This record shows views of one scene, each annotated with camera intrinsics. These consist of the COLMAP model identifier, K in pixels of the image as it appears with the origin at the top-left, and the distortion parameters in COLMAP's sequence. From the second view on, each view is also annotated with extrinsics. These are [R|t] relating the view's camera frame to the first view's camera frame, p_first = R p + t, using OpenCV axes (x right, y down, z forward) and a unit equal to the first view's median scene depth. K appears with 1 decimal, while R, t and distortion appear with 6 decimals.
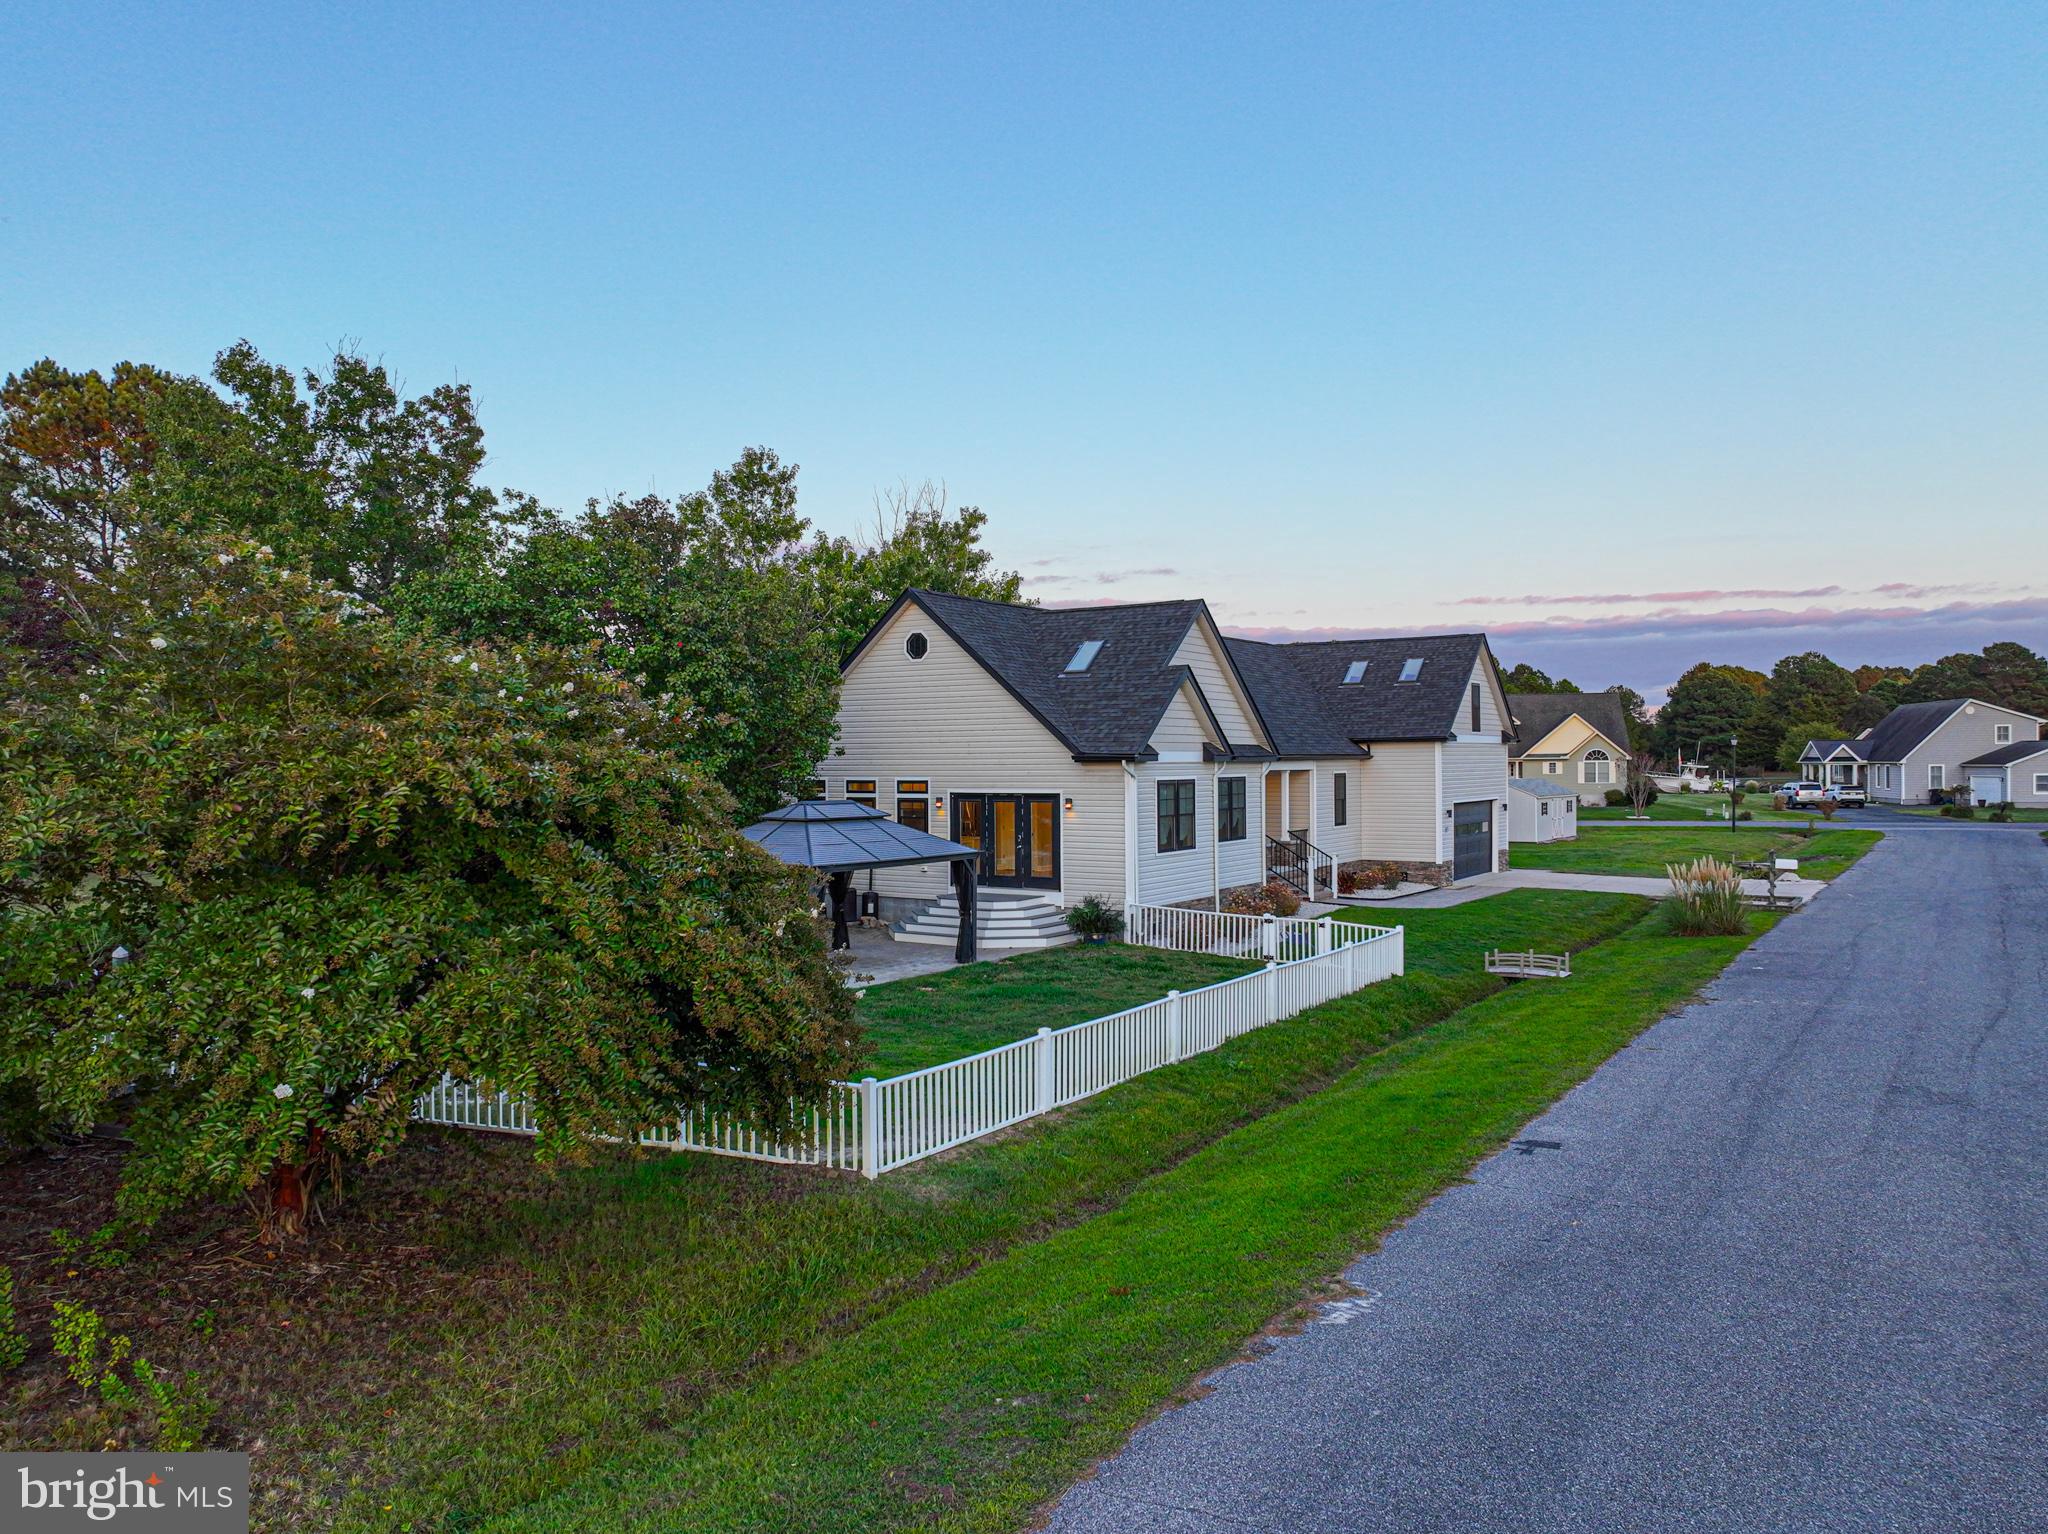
lens RADIAL K [[1501.9, 0, 946.3], [0, 1501.9, 775.8], [0, 0, 1]] dist [0.006485, -0.002823]
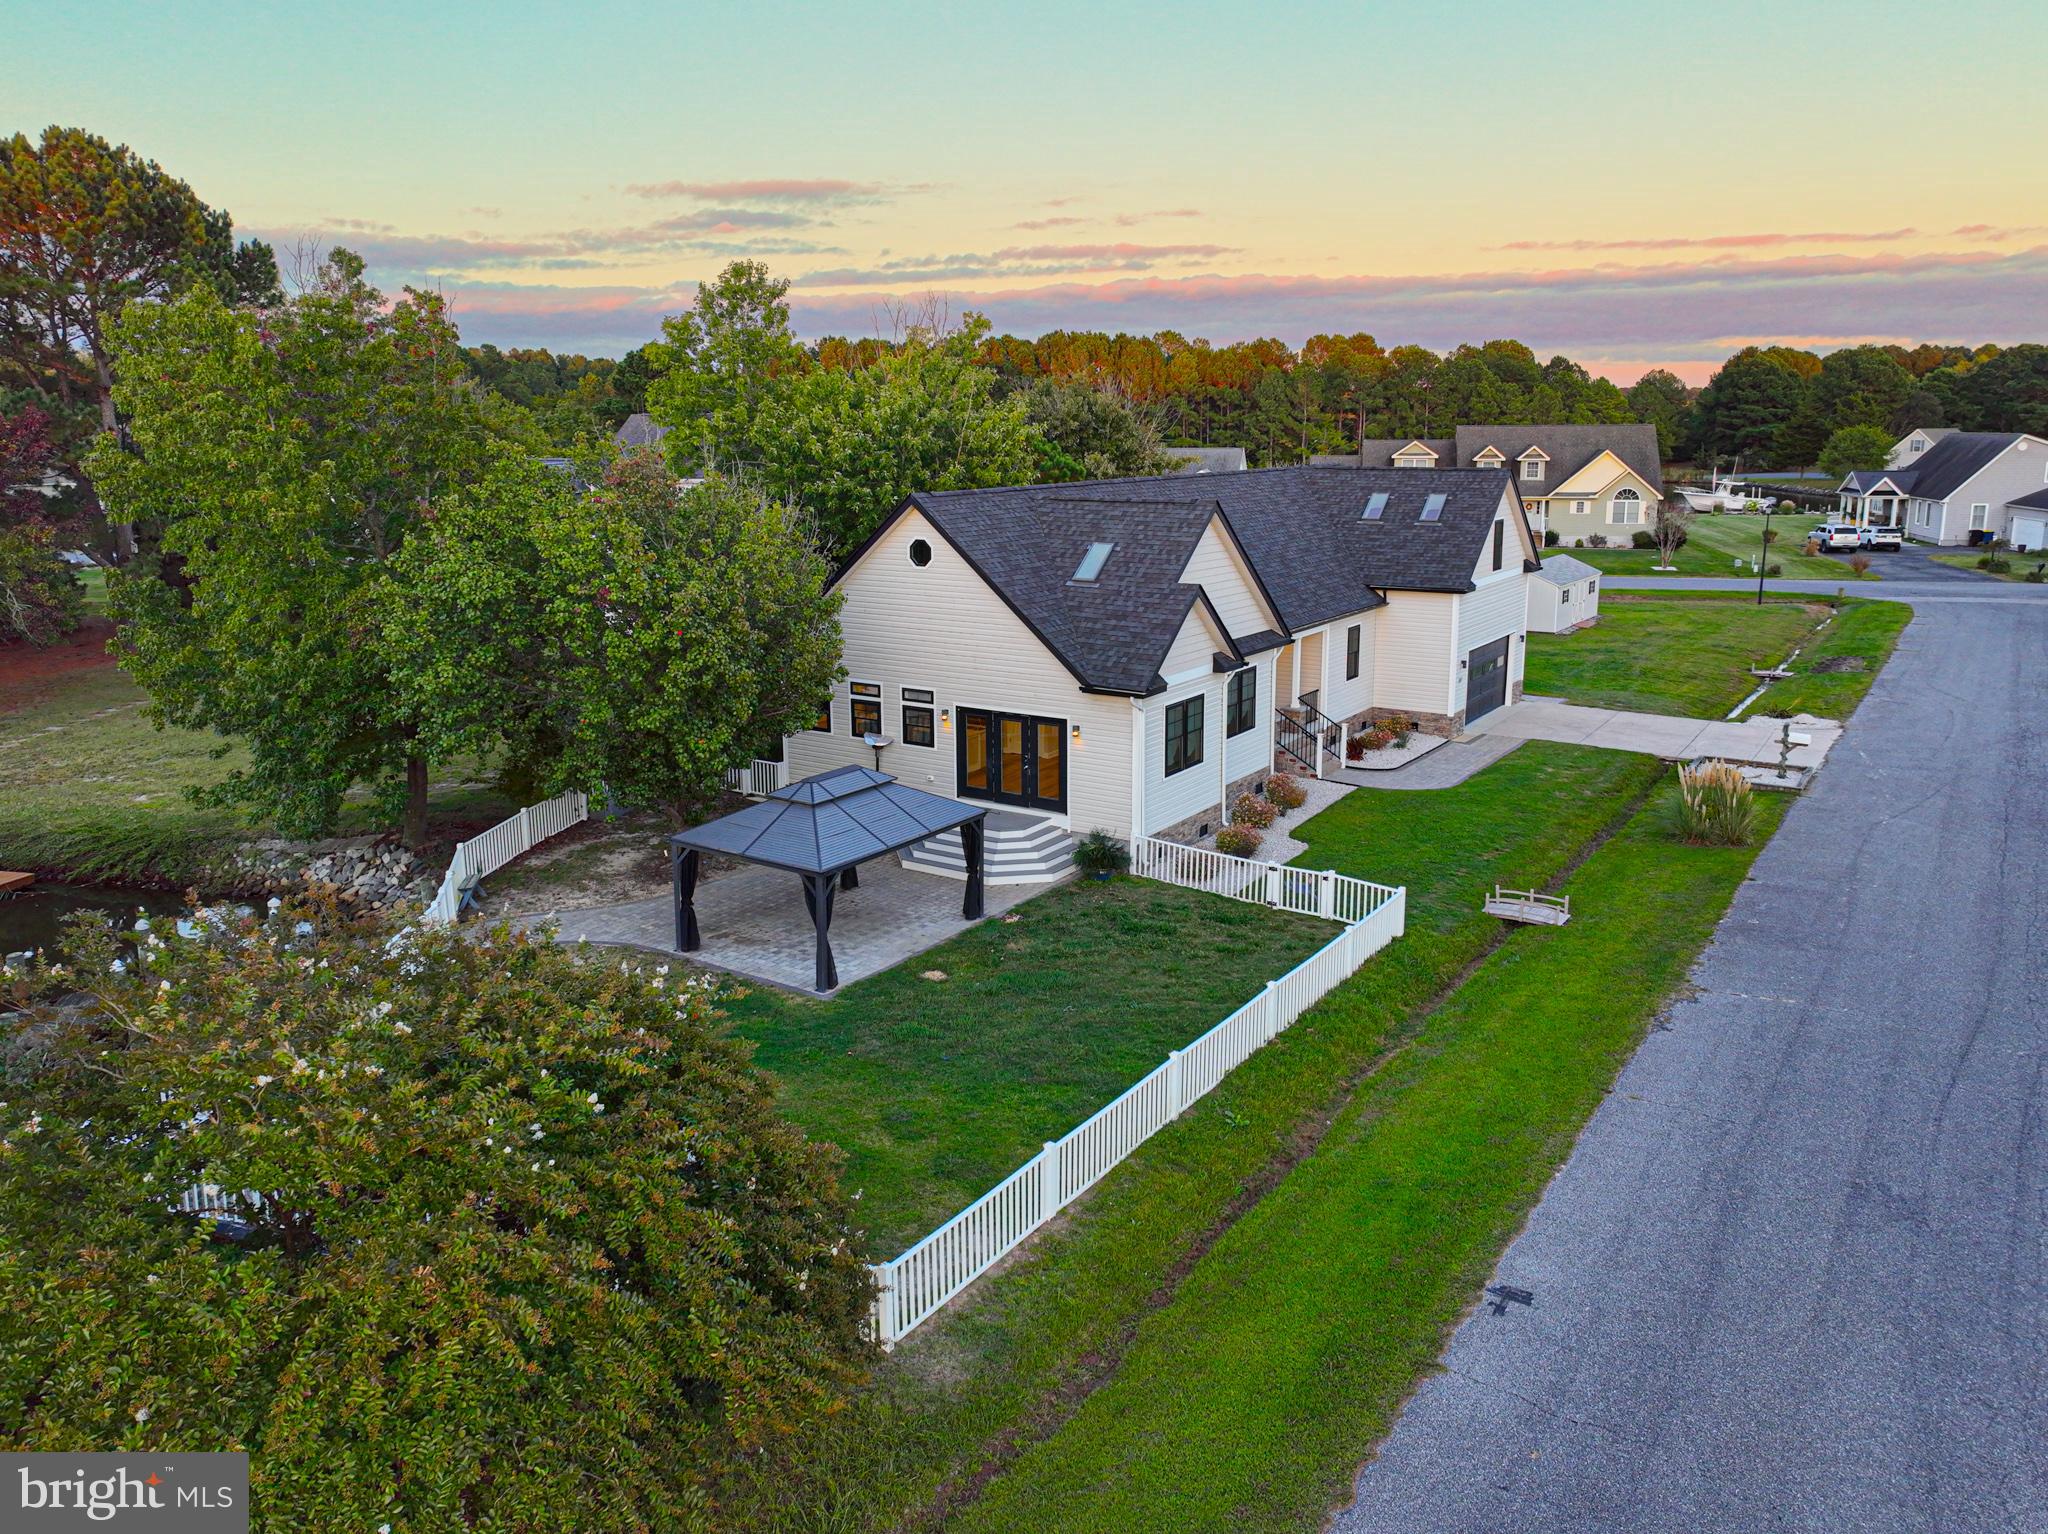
lens RADIAL K [[1540.8, 0, 946.6], [0, 1540.8, 757.3], [0, 0, 1]] dist [0.004407, 0.002759]
pose [[0.999949, -0.009432, -0.003723, -0.000201], [0.009984, 0.980049, 0.198503, -0.153848], [0.001776, -0.198530, 0.980093, -0.000265]]
